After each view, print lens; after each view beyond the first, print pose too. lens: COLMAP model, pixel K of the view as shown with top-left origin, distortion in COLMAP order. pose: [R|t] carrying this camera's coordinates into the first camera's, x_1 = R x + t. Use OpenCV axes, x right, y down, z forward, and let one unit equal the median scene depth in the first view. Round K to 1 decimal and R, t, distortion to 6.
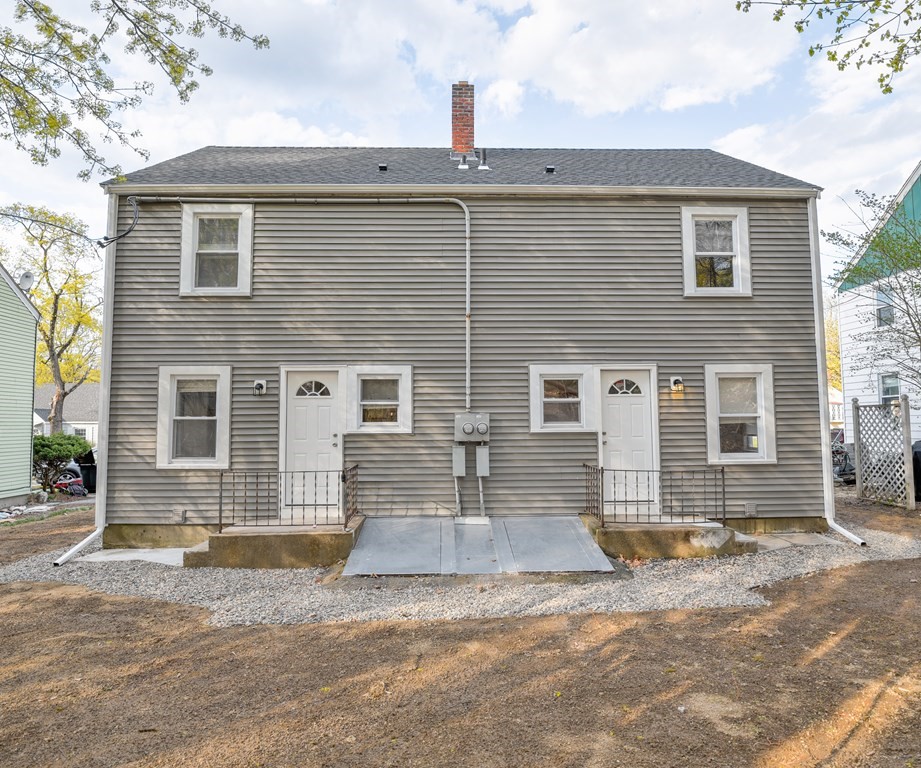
lens RADIAL K [[569.3, 0, 461.4], [0, 569.3, 387.7], [0, 0, 1]] dist [-0.004452, 0.000050]
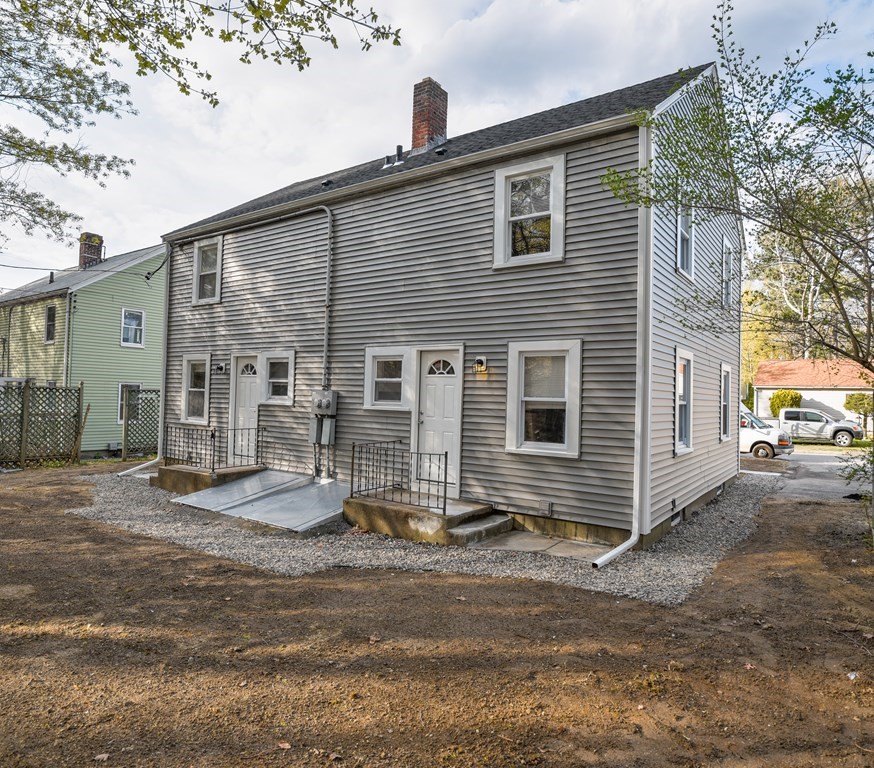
lens RADIAL K [[559.5, 0, 437.9], [0, 559.5, 384.3], [0, 0, 1]] dist [-0.011298, -0.002848]
pose [[0.803396, 0.016189, -0.595224, 0.868794], [0.008634, 0.999209, 0.038830, -0.009954], [0.595382, -0.036335, 0.802621, 0.214421]]
